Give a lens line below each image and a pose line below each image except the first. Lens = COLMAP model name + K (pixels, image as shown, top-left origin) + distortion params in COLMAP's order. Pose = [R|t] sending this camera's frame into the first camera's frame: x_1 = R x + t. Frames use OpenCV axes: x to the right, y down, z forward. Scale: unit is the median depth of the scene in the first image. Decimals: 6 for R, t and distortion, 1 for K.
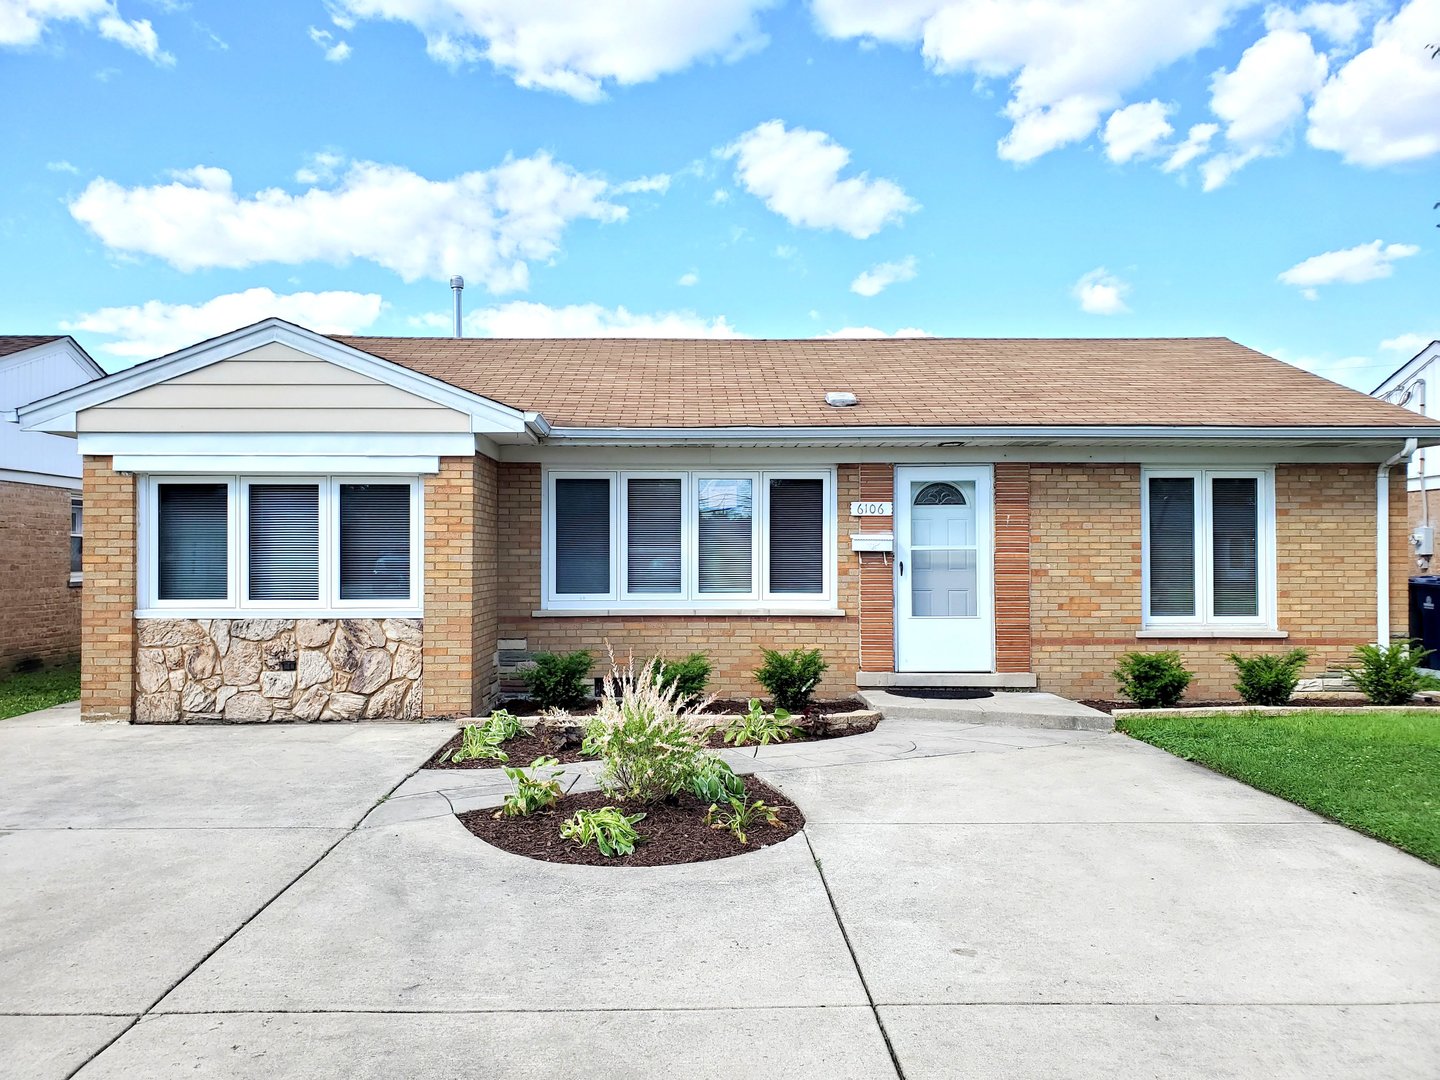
lens RADIAL K [[1132.1, 0, 775.4], [0, 1132.1, 616.6], [0, 0, 1]] dist [-0.045819, 0.087359]
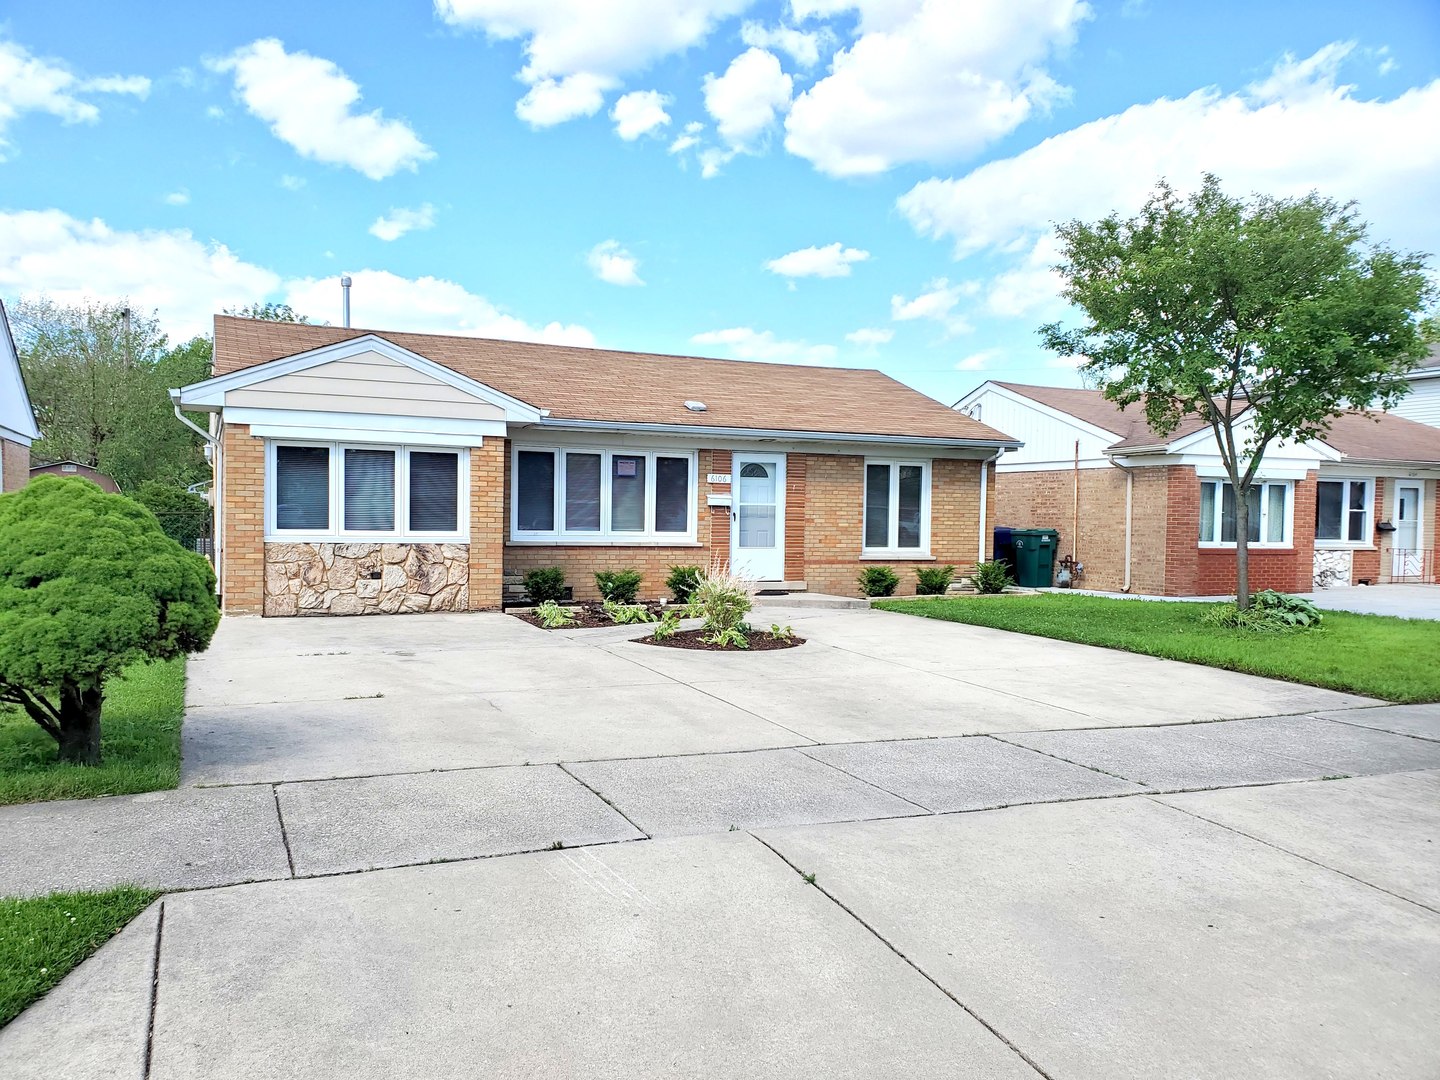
lens RADIAL K [[1127.0, 0, 720.0], [0, 1127.0, 540.0], [0, 0, 1]] dist [0.067425, -0.067898]
pose [[0.920792, 0.009354, 0.389942, -0.519823], [-0.000571, 0.999744, -0.022635, 0.026763], [-0.390054, 0.020619, 0.920561, -0.449320]]
